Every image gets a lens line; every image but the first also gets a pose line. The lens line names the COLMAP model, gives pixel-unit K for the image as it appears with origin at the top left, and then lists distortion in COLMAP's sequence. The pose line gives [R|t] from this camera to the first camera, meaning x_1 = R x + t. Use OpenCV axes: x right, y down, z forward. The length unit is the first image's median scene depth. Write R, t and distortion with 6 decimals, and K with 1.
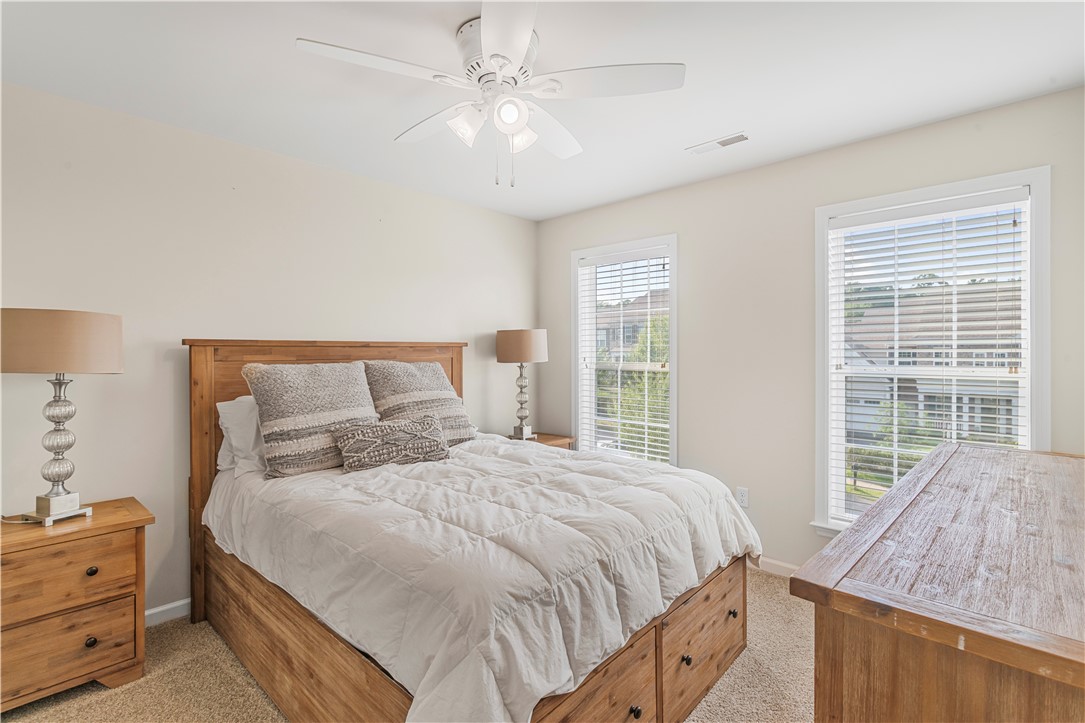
lens RADIAL K [[516.1, 0, 543.2], [0, 516.1, 352.6], [0, 0, 1]] dist [0.000063, 0.000102]
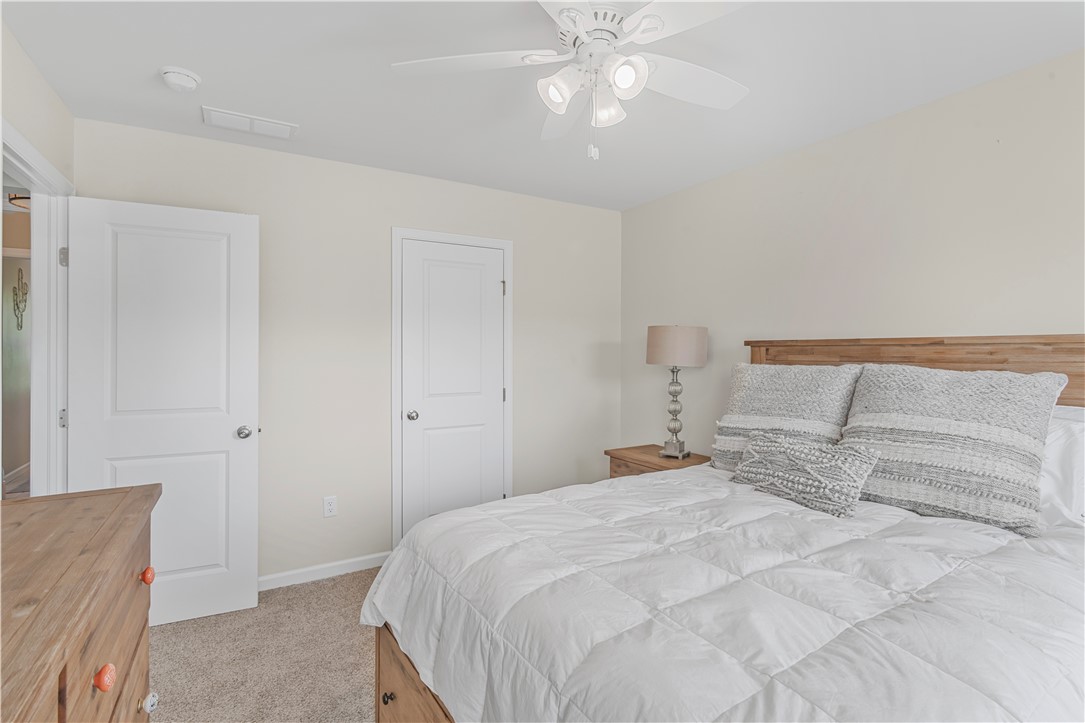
lens RADIAL K [[516.1, 0, 543.2], [0, 516.1, 352.6], [0, 0, 1]] dist [0.000063, 0.000102]
pose [[-0.278902, 0.003632, -0.960313, 0.567412], [-0.002387, 0.999987, 0.004475, -0.003244], [0.960317, 0.003540, -0.278889, 0.858873]]
